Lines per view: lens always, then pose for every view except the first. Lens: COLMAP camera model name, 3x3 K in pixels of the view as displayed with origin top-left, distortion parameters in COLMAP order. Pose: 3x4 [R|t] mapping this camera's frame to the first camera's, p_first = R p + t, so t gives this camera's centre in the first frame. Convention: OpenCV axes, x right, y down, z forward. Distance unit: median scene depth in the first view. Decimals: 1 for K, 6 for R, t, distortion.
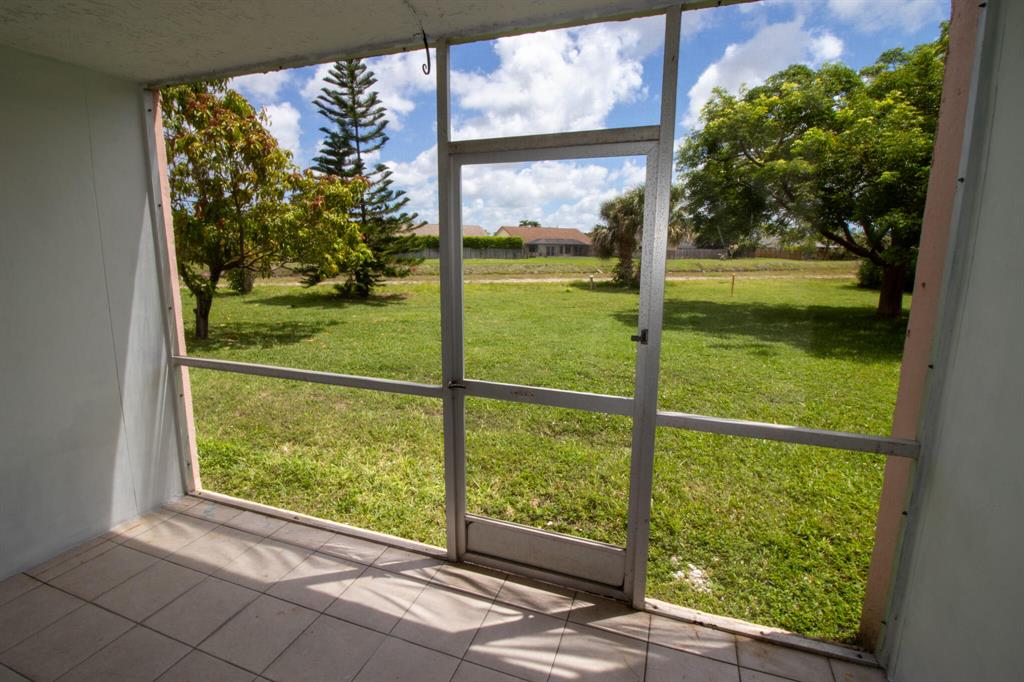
lens RADIAL K [[473.7, 0, 512.0], [0, 473.7, 341.0], [0, 0, 1]] dist [-0.001781, -0.012669]
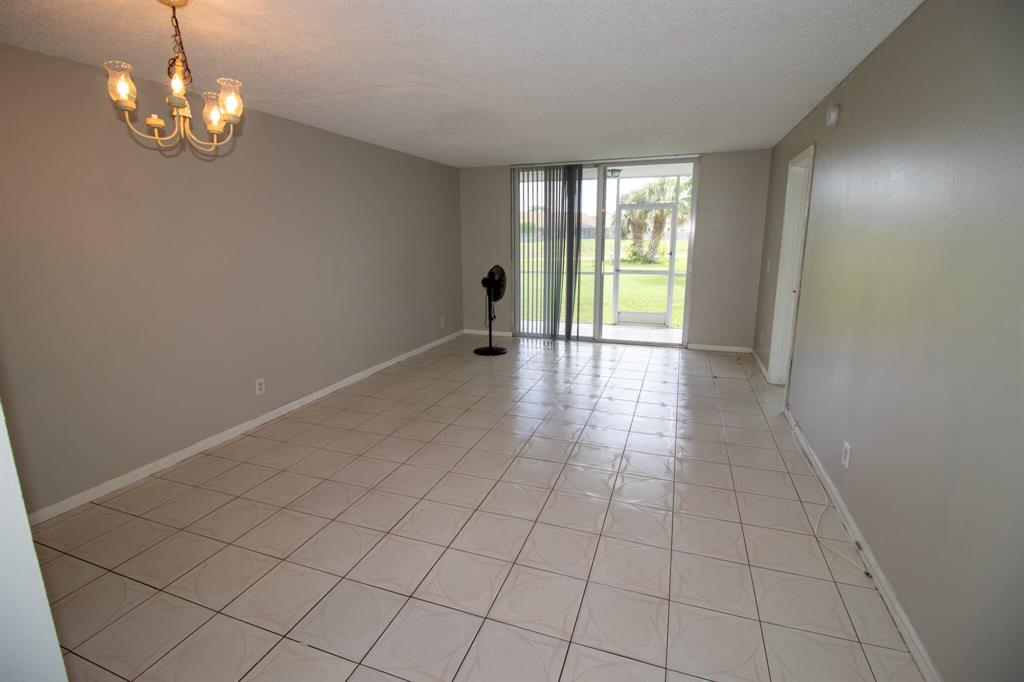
lens RADIAL K [[473.7, 0, 512.0], [0, 473.7, 341.0], [0, 0, 1]] dist [-0.001781, -0.012669]
pose [[0.999704, -0.022786, -0.008483, -0.096804], [0.023025, 0.999307, 0.029255, 0.053979], [0.007810, -0.029442, 0.999536, -0.279207]]
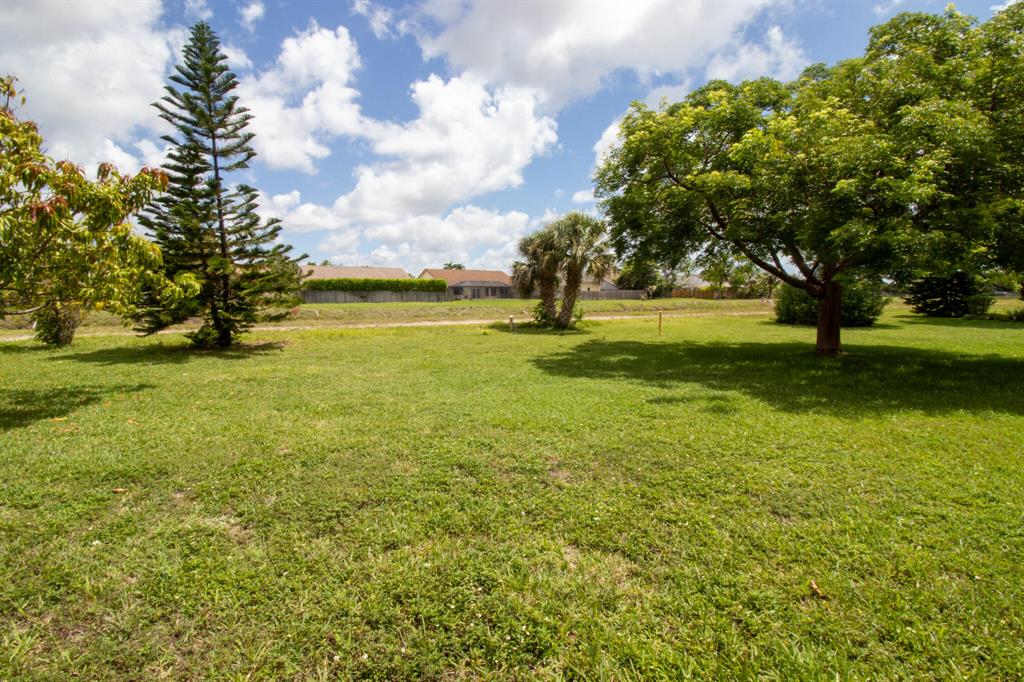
lens RADIAL K [[473.7, 0, 512.0], [0, 473.7, 341.0], [0, 0, 1]] dist [-0.001781, -0.012669]
pose [[0.989105, -0.025820, 0.144931, 0.040611], [0.038839, 0.995387, -0.087730, -0.012119], [-0.141997, 0.092403, 0.985545, 0.123247]]
